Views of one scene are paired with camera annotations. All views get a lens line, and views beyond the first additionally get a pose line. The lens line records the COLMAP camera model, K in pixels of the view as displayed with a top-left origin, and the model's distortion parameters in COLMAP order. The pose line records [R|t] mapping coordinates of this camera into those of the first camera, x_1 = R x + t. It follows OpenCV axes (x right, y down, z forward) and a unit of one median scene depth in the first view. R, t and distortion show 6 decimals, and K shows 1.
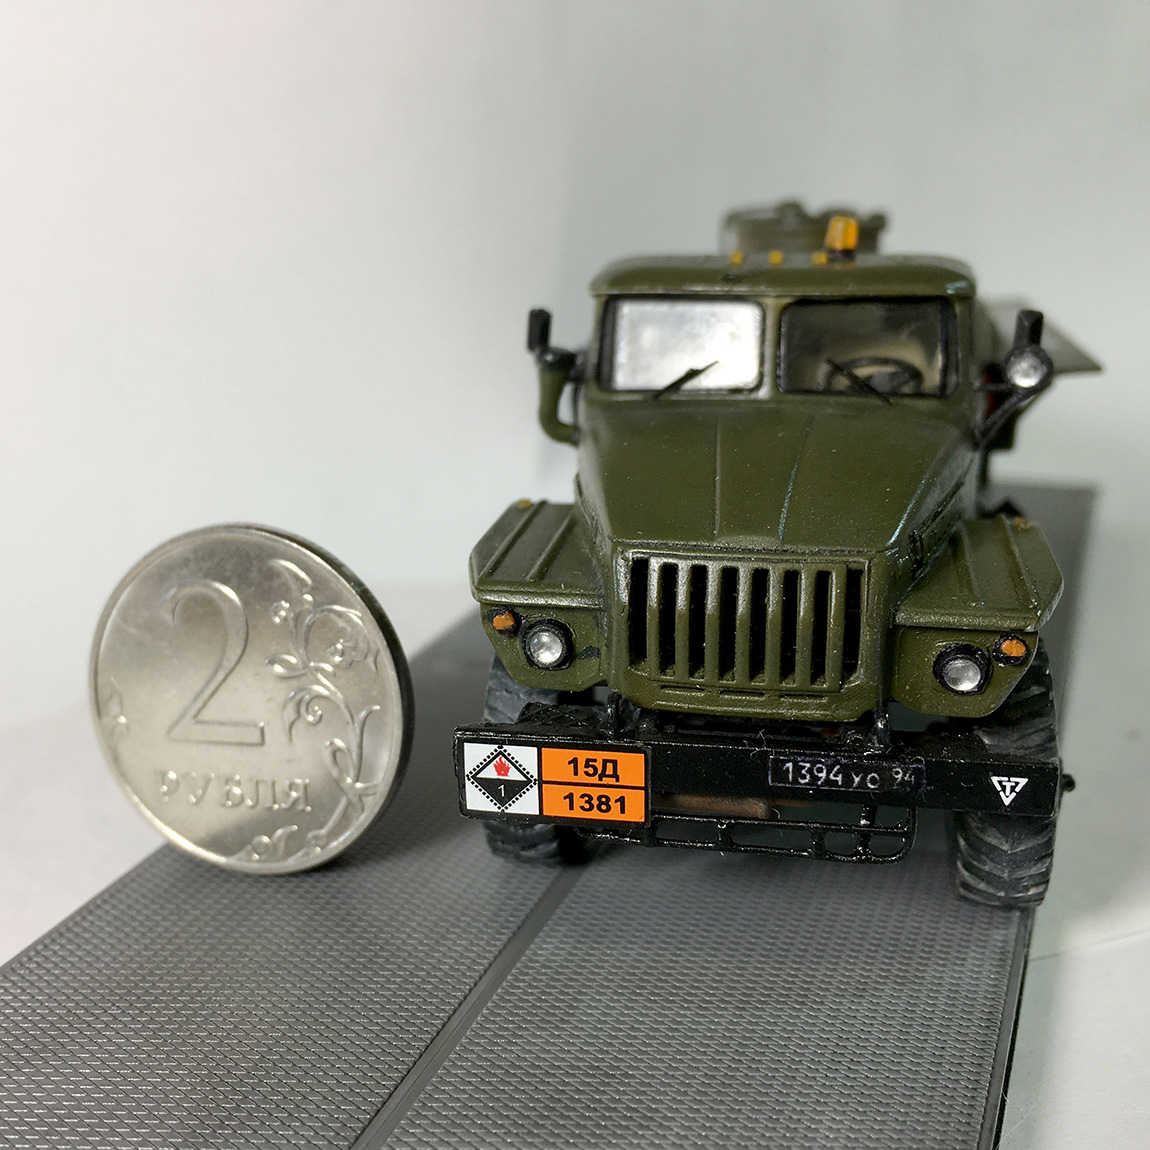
lens RADIAL K [[1525.4, 0, 576.8], [0, 1525.4, 576.2], [0, 0, 1]] dist [0.021767, 0.000000]
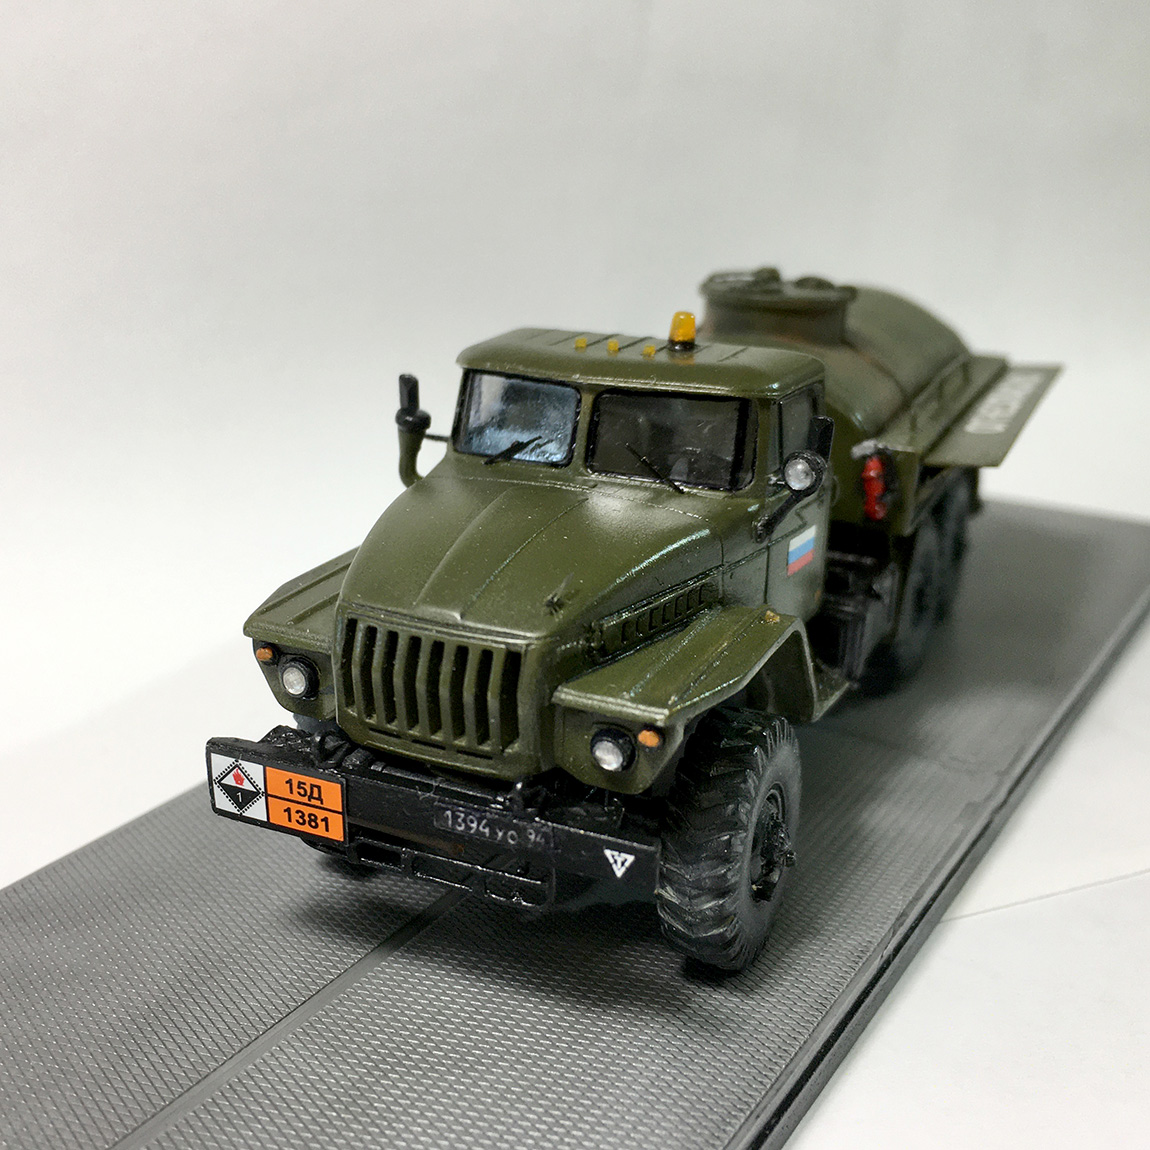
lens RADIAL K [[1525.4, 0, 571.5], [0, 1525.4, 574.3], [0, 0, 1]] dist [0.021767, 0.000000]
pose [[0.967033, 0.113458, -0.227980, 0.467658], [-0.106773, 0.993418, 0.041485, -0.111994], [0.231187, -0.015775, 0.972782, -0.095863]]
